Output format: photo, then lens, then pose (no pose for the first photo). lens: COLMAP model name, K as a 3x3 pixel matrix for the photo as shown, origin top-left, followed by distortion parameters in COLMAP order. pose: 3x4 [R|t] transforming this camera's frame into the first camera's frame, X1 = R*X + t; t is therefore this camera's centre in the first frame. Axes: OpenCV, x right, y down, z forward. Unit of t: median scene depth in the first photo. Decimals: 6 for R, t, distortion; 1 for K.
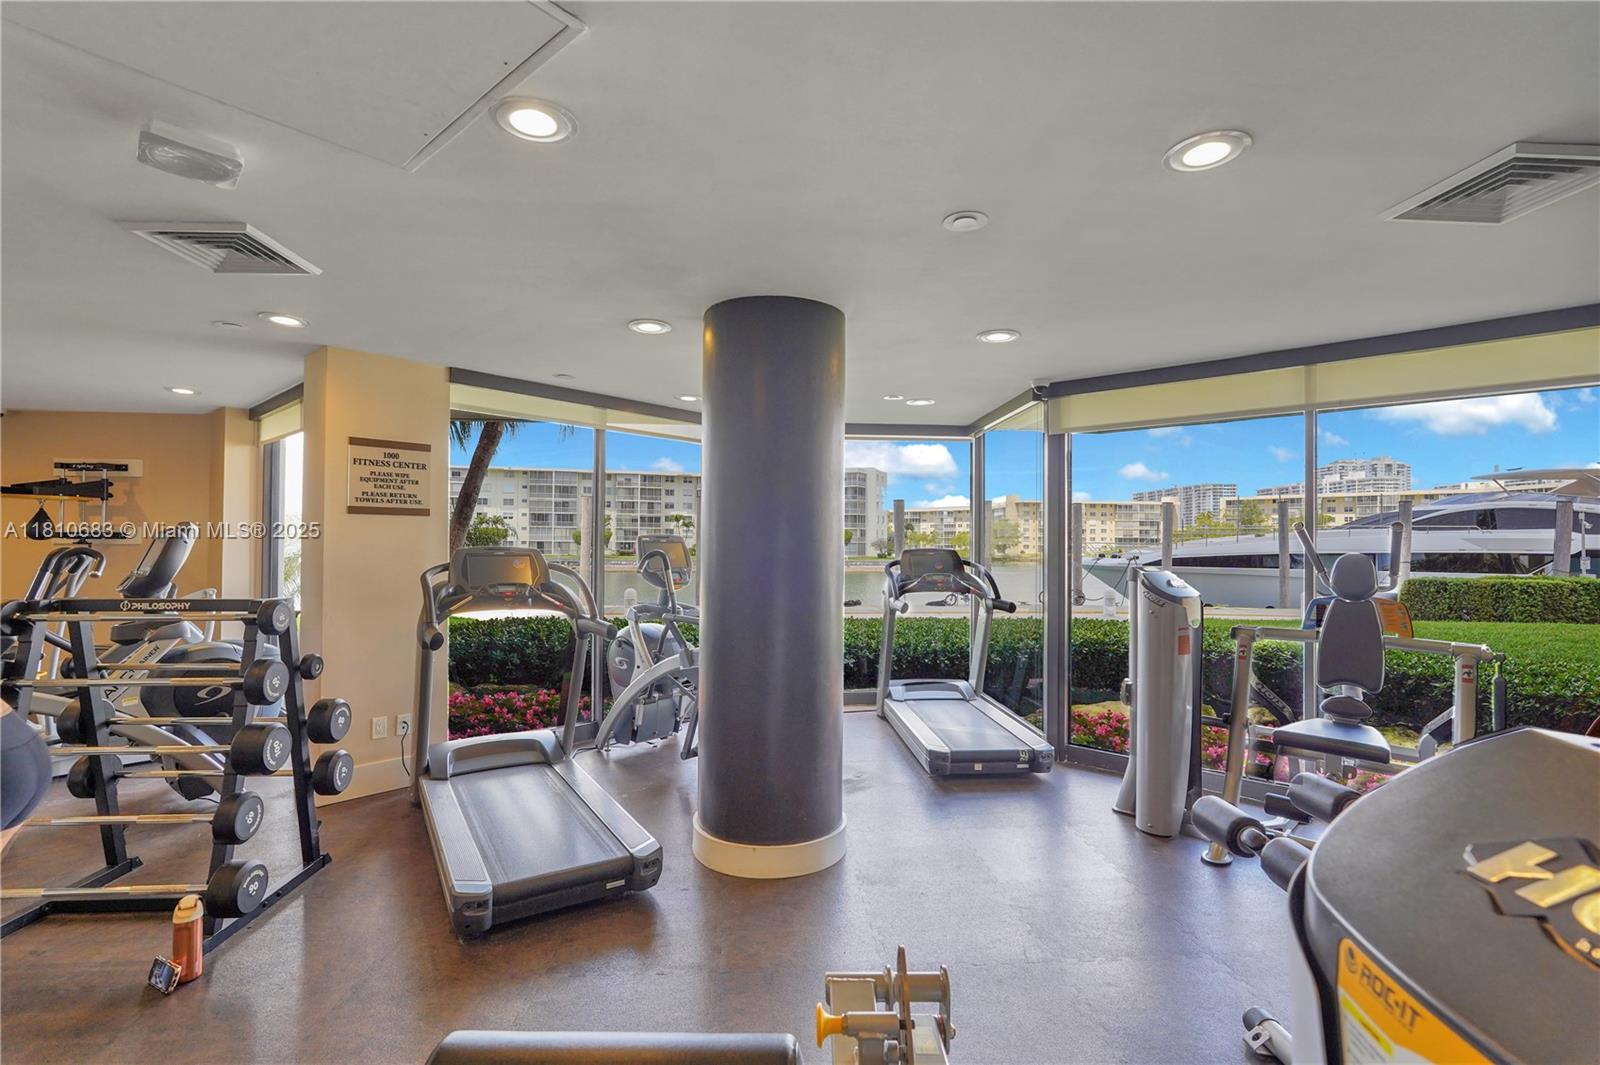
lens RADIAL K [[726.3, 0, 798.8], [0, 726.3, 532.5], [0, 0, 1]] dist [-0.019223, 0.012593]
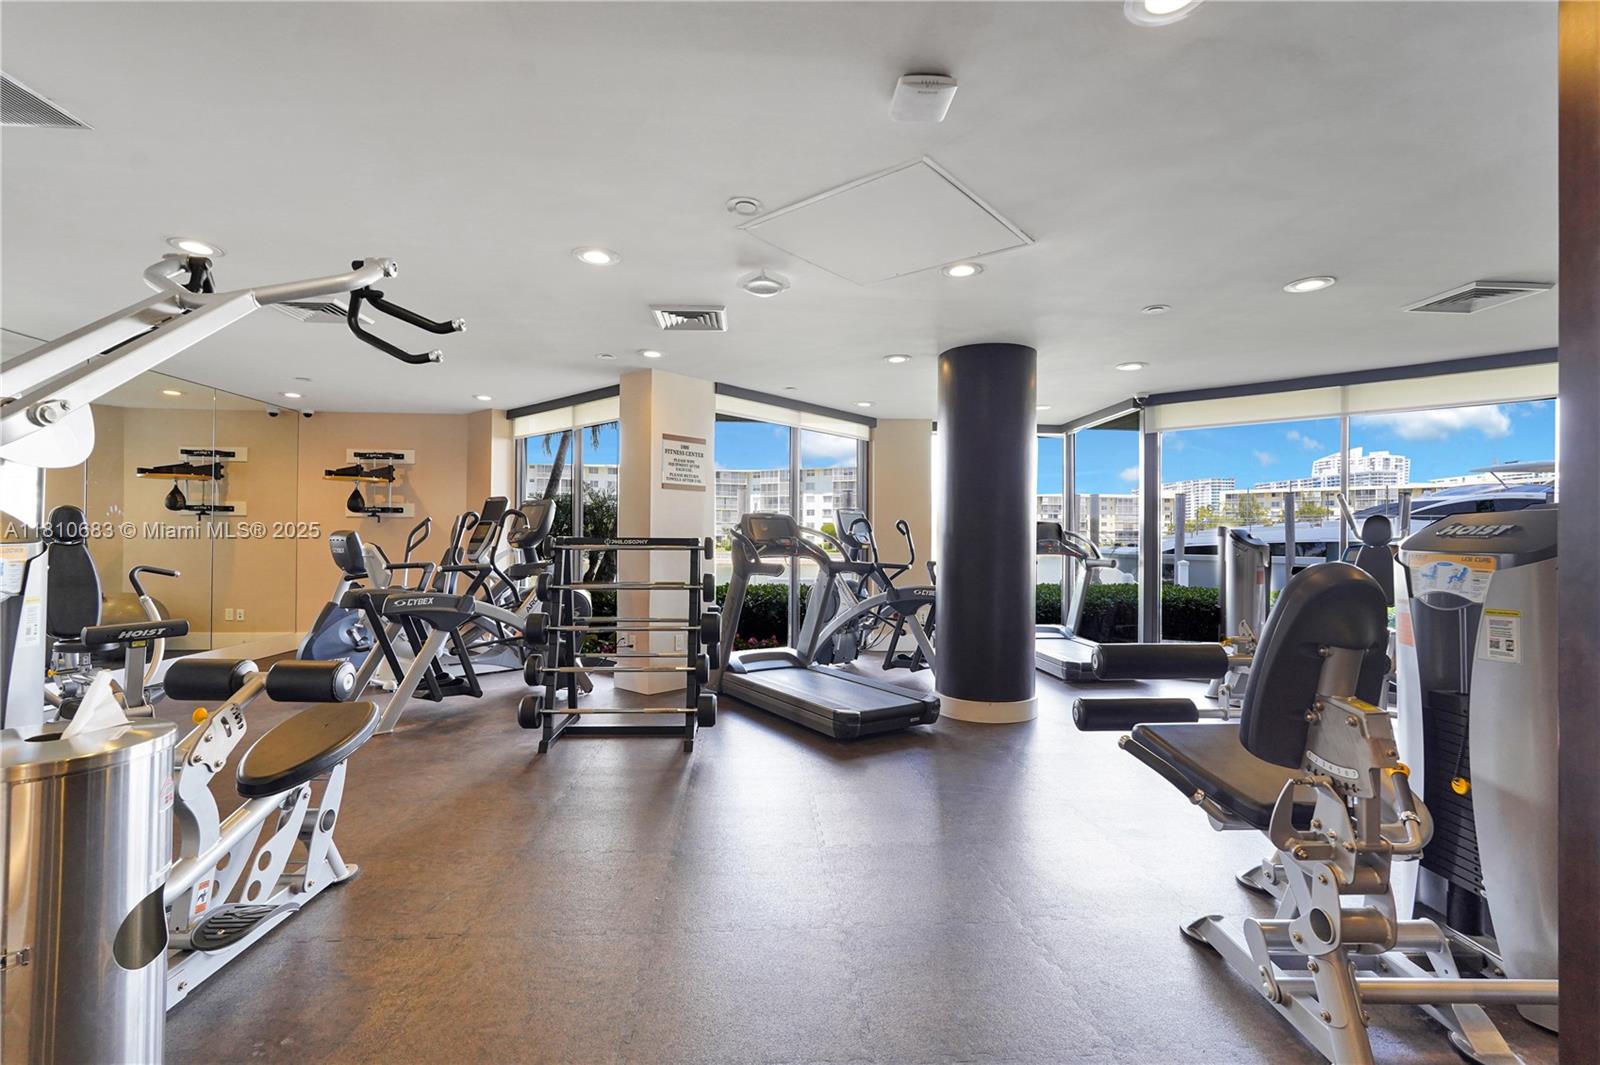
lens RADIAL K [[726.3, 0, 798.8], [0, 726.3, 532.5], [0, 0, 1]] dist [-0.019223, 0.012593]
pose [[0.999994, 0.001821, 0.003034, -0.327401], [-0.001845, 0.999967, 0.007896, 0.043149], [-0.003019, -0.007901, 0.999964, -0.370575]]
